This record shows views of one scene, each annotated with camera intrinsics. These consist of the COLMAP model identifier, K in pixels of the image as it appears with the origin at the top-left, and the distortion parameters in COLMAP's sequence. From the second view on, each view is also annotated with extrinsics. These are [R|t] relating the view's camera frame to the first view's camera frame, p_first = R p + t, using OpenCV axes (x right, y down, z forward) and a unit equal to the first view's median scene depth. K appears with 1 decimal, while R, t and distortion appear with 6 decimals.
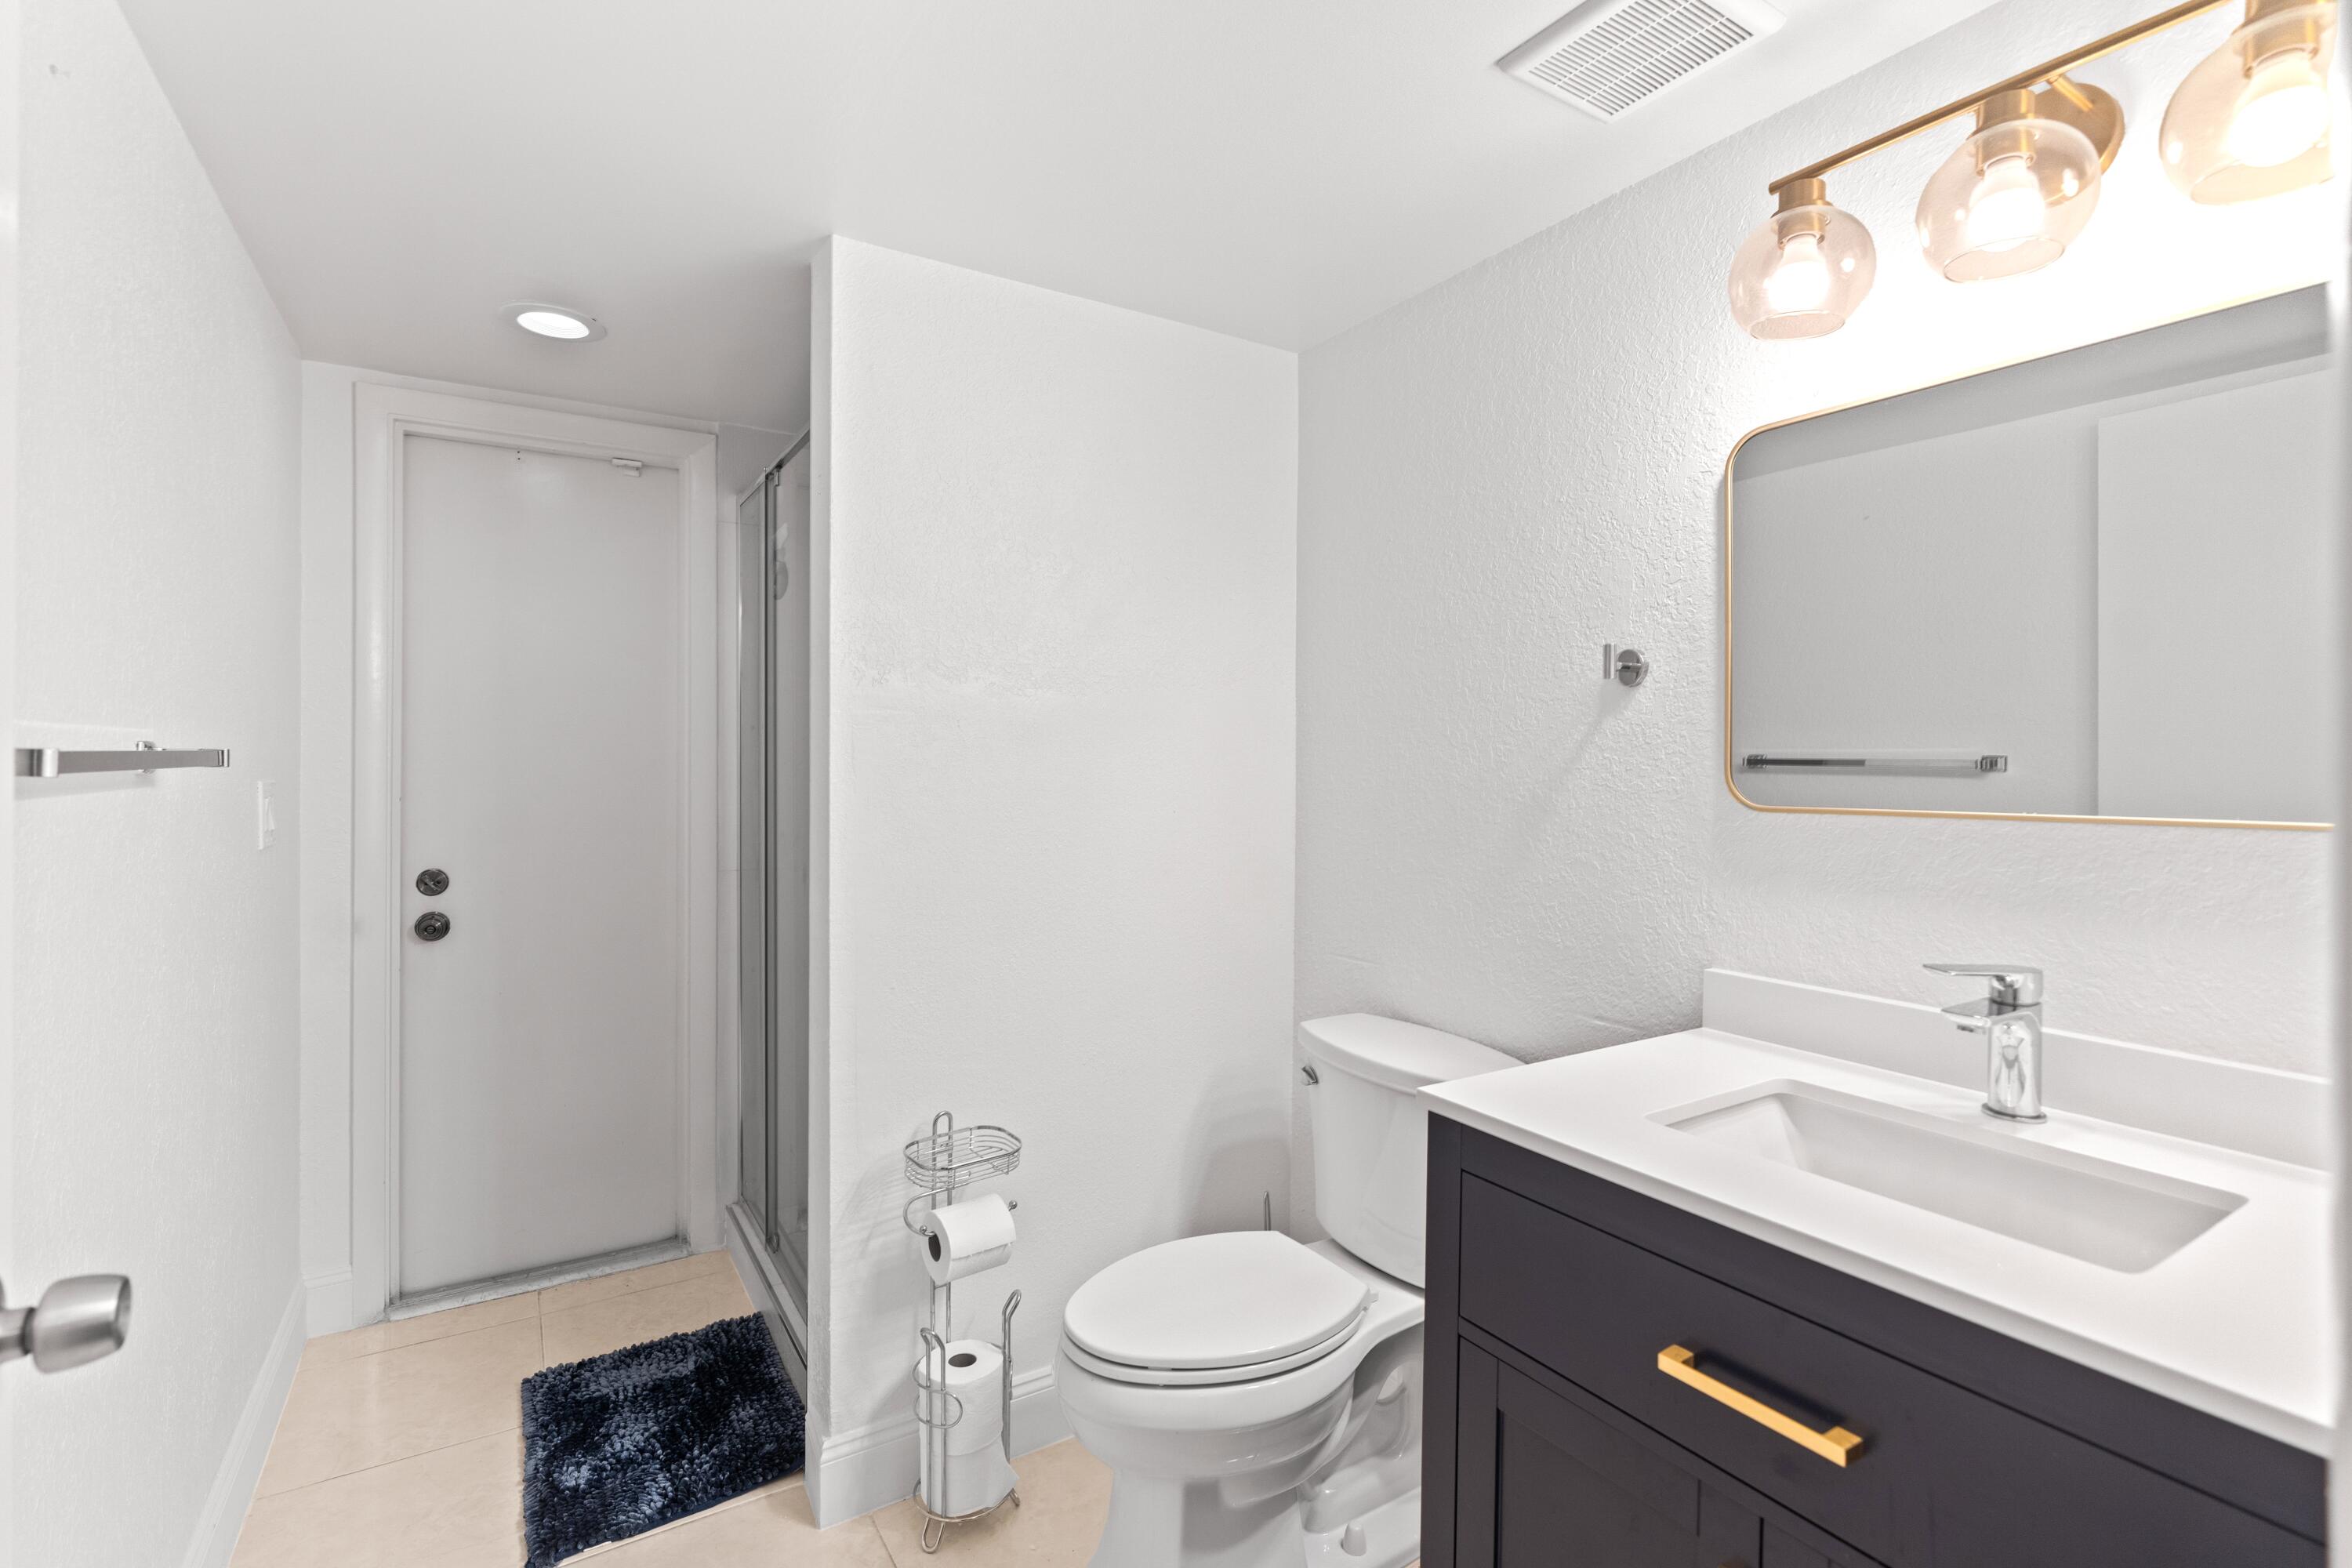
lens RADIAL K [[1062.1, 0, 1164.3], [0, 1062.1, 778.6], [0, 0, 1]] dist [0.000646, 0.000209]
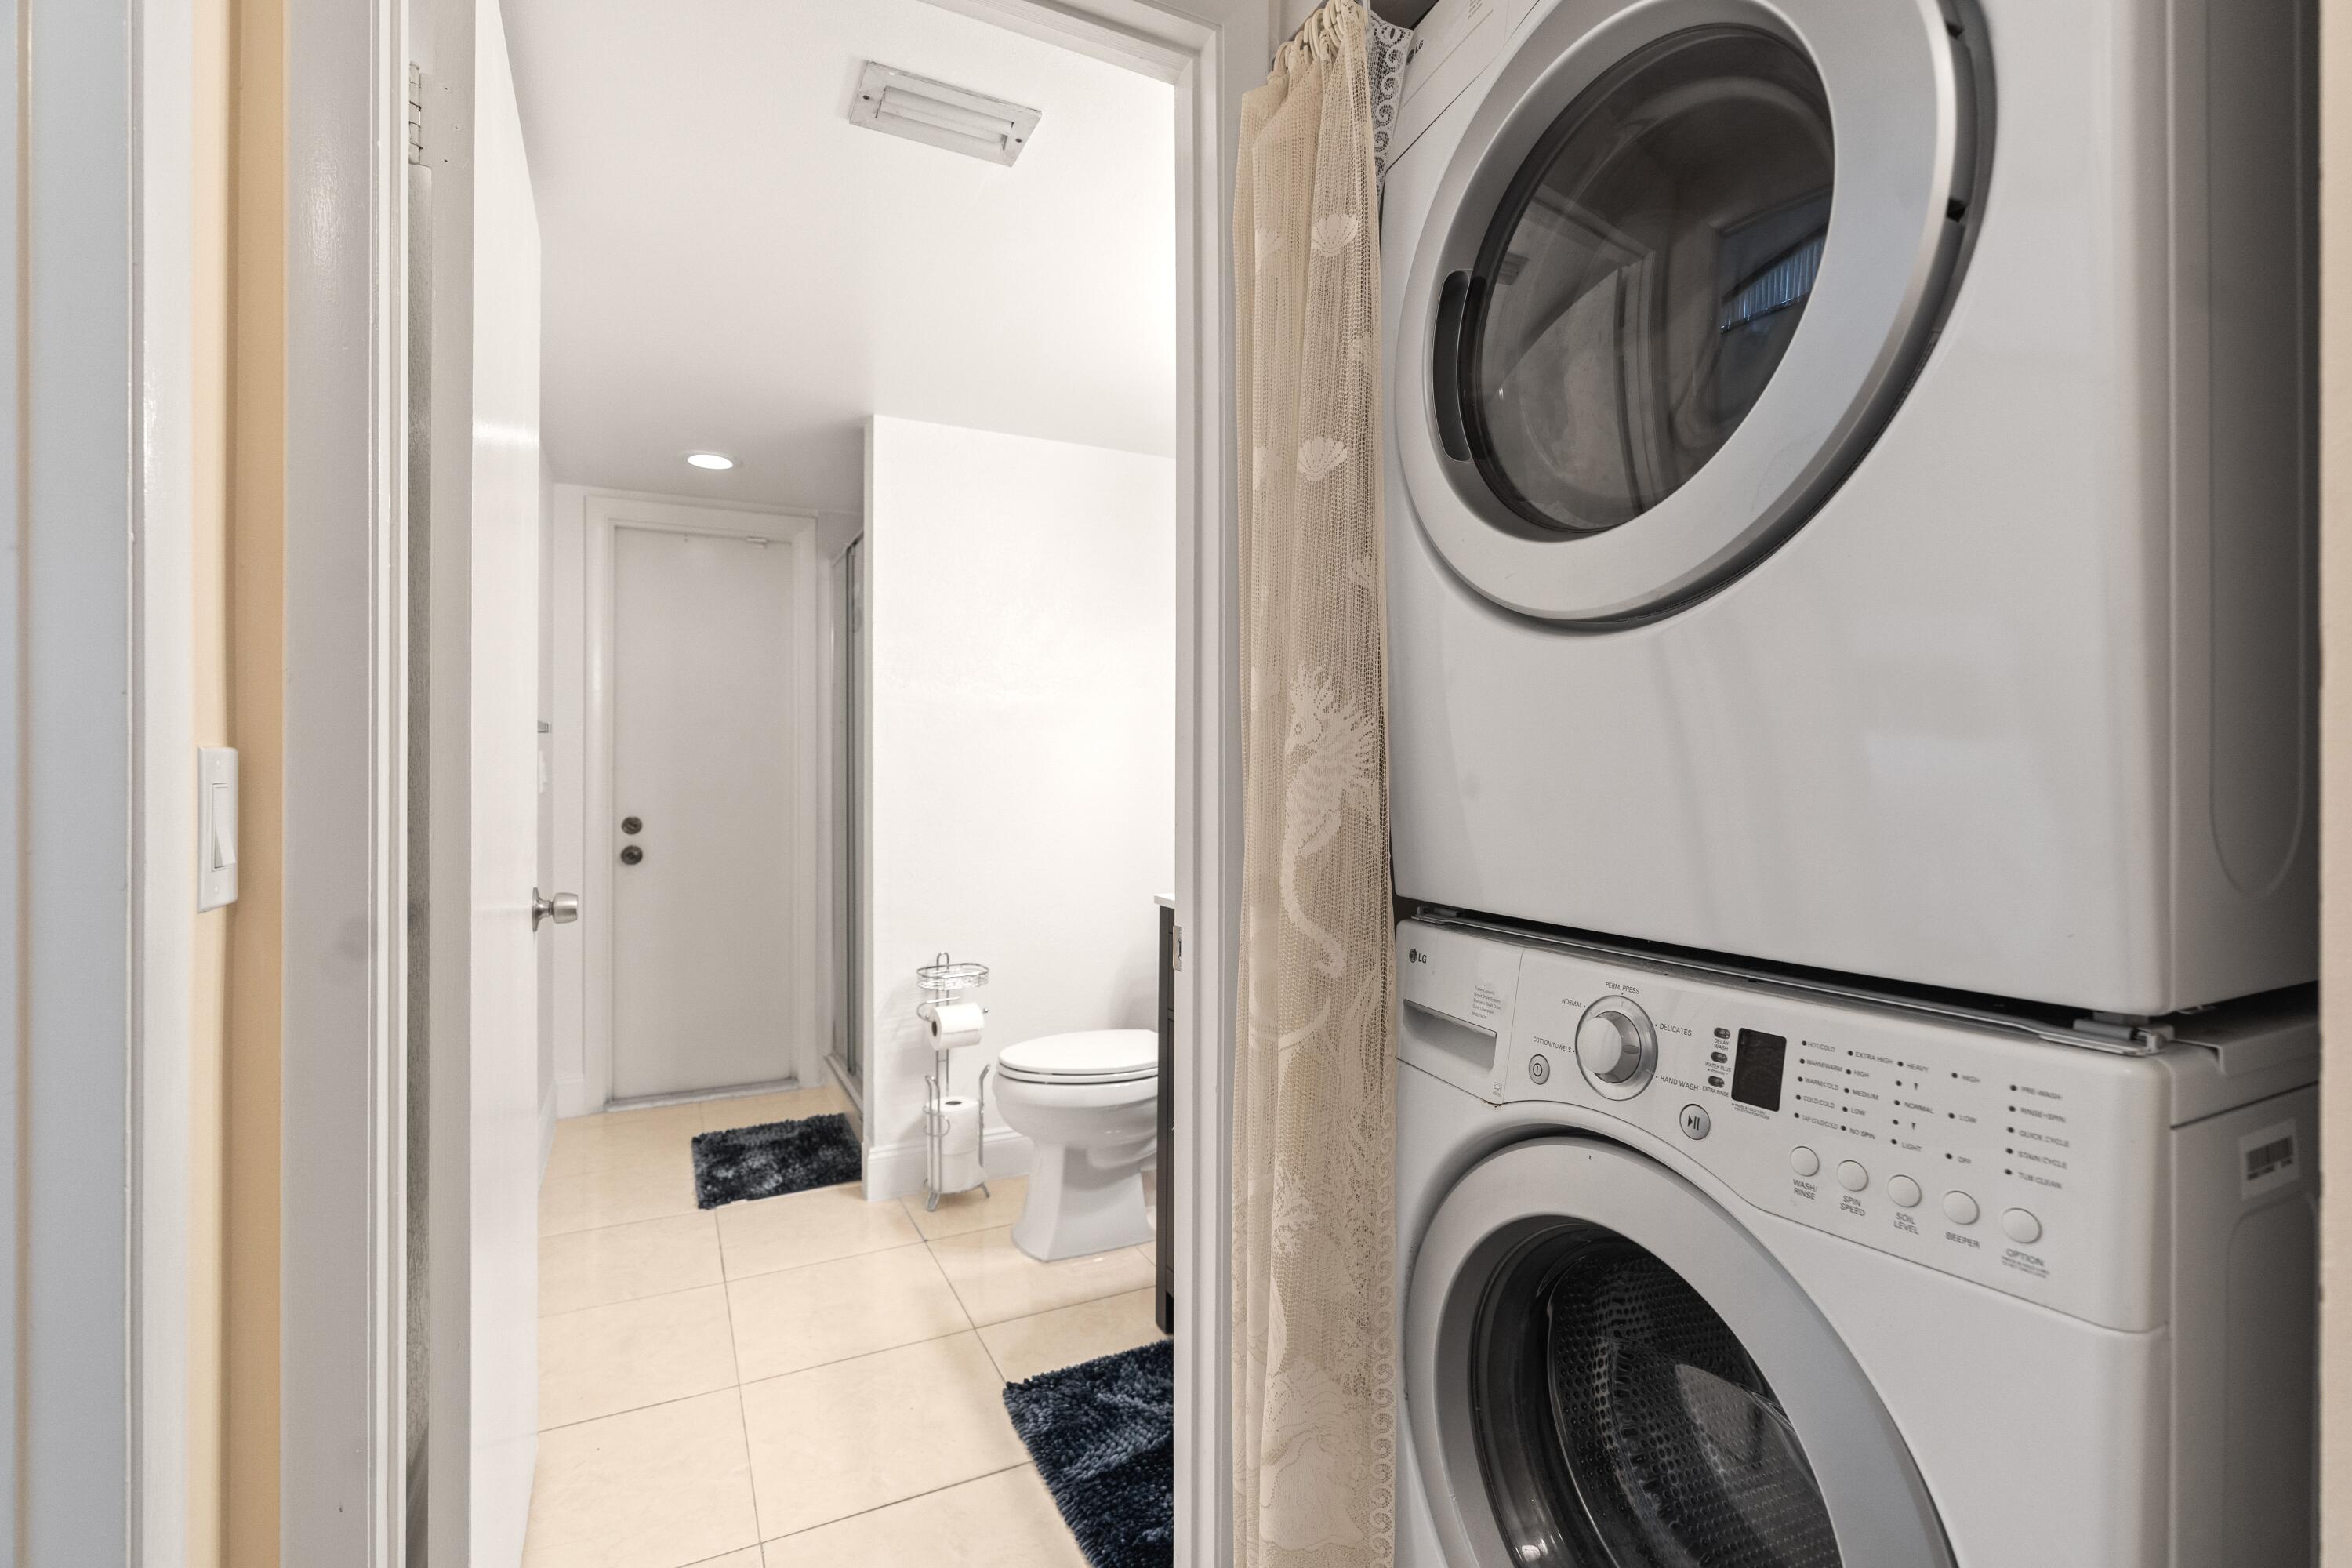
lens RADIAL K [[1059.1, 0, 1171.9], [0, 1059.1, 779.8], [0, 0, 1]] dist [0.001326, 0.000145]
pose [[0.995087, -0.005222, -0.098864, 0.271988], [0.004275, 0.999943, -0.009786, 0.065209], [0.098909, 0.009315, 0.995053, -0.518506]]
